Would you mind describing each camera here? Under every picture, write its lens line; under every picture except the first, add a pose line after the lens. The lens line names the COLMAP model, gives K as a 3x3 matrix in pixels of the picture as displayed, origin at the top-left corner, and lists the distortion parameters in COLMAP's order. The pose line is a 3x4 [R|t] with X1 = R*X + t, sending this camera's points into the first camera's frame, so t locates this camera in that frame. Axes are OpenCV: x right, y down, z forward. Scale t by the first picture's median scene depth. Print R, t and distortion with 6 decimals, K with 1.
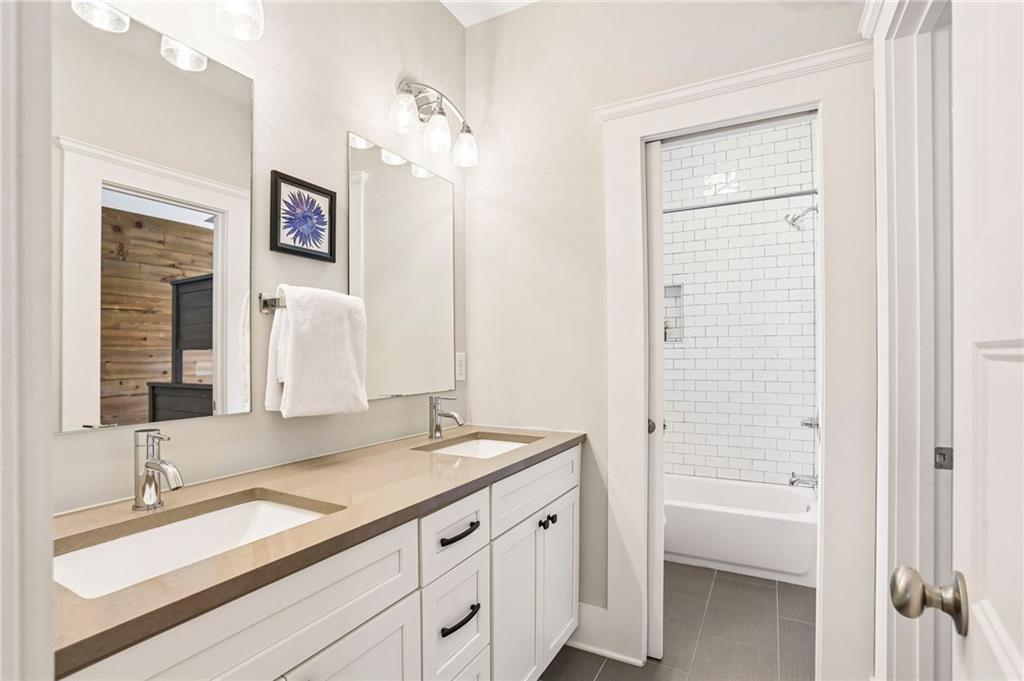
lens RADIAL K [[476.5, 0, 537.9], [0, 476.5, 358.8], [0, 0, 1]] dist [-0.024169, 0.008457]
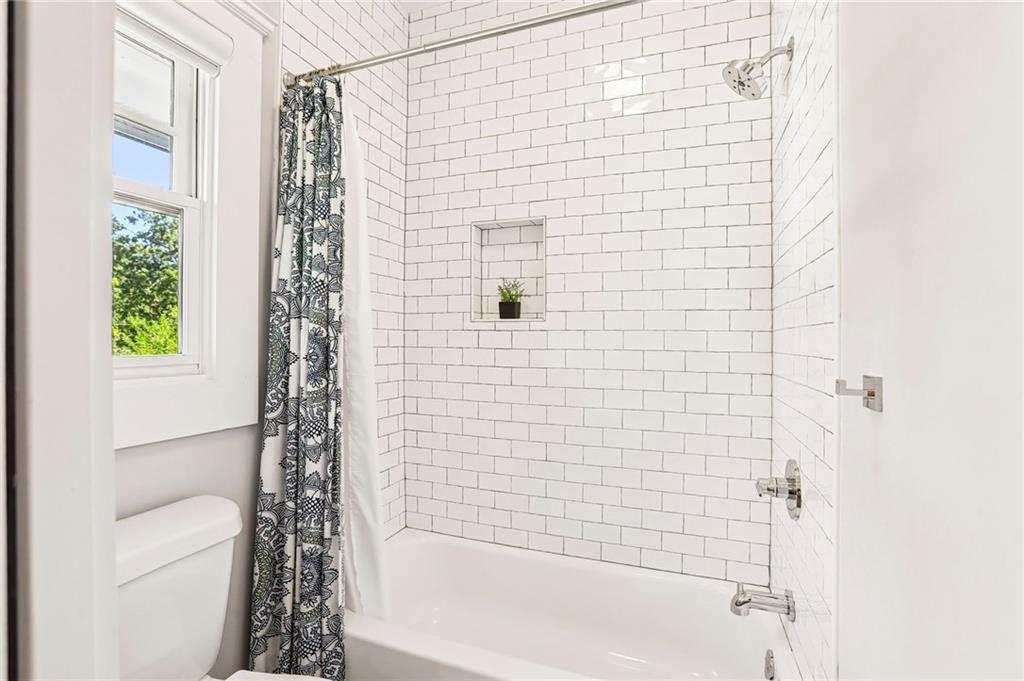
lens RADIAL K [[476.5, 0, 510.2], [0, 476.5, 337.6], [0, 0, 1]] dist [-0.024169, 0.008457]
pose [[0.993466, 0.006921, 0.113914, 0.208160], [-0.006509, 0.999971, -0.003980, -0.012310], [-0.113939, 0.003213, 0.993483, 0.460563]]
